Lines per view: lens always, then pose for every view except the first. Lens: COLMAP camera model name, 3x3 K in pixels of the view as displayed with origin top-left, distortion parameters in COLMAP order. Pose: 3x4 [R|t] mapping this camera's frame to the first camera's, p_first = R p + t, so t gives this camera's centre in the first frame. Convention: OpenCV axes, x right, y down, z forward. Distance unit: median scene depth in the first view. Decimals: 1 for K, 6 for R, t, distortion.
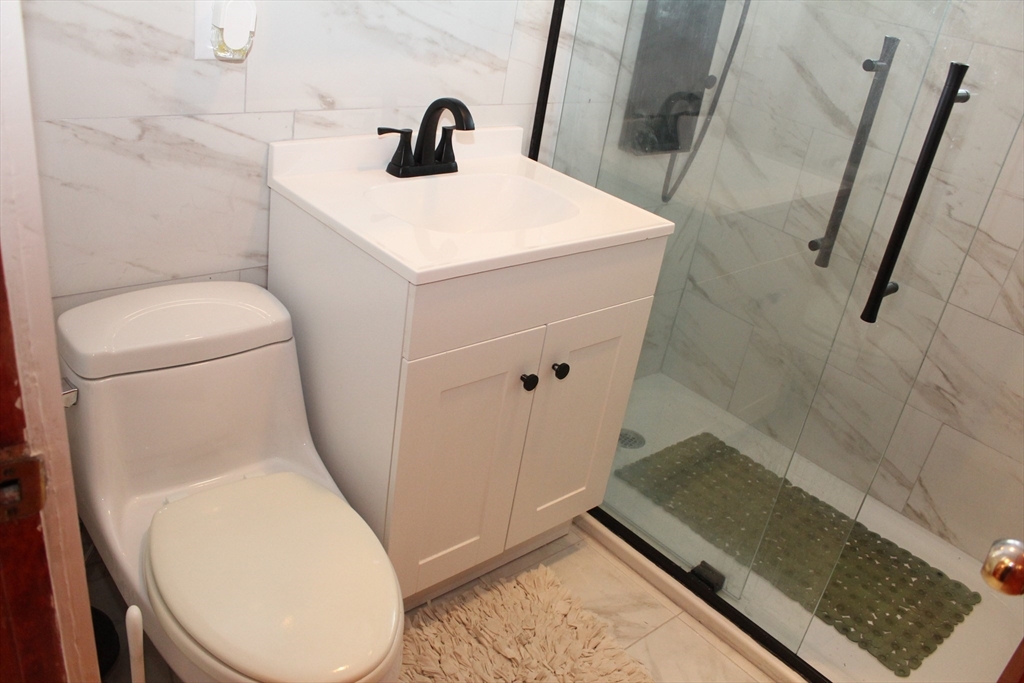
lens RADIAL K [[847.0, 0, 512.0], [0, 847.0, 341.5], [0, 0, 1]] dist [-0.166196, 0.140884]
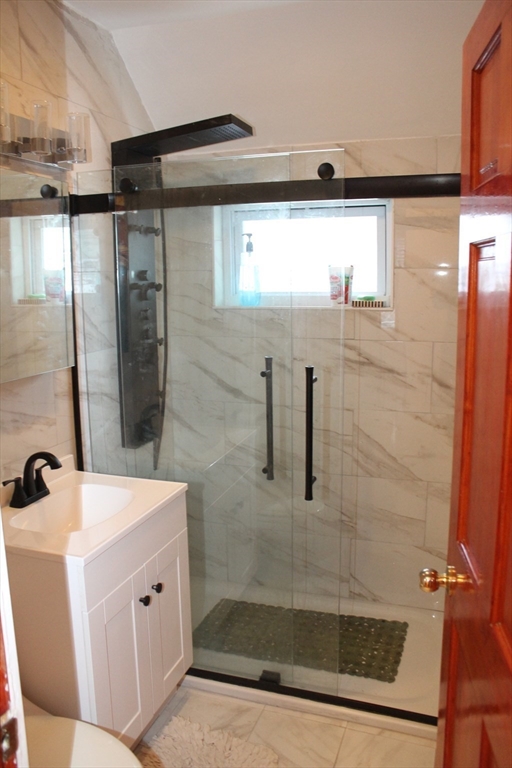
lens RADIAL K [[635.2, 0, 256.0], [0, 635.2, 384.0], [0, 0, 1]] dist [-0.166196, 0.140884]
pose [[0.858332, -0.240926, 0.453013, -0.196337], [0.352661, 0.918314, -0.179806, -0.038275], [-0.372688, 0.314093, 0.873183, -0.223778]]
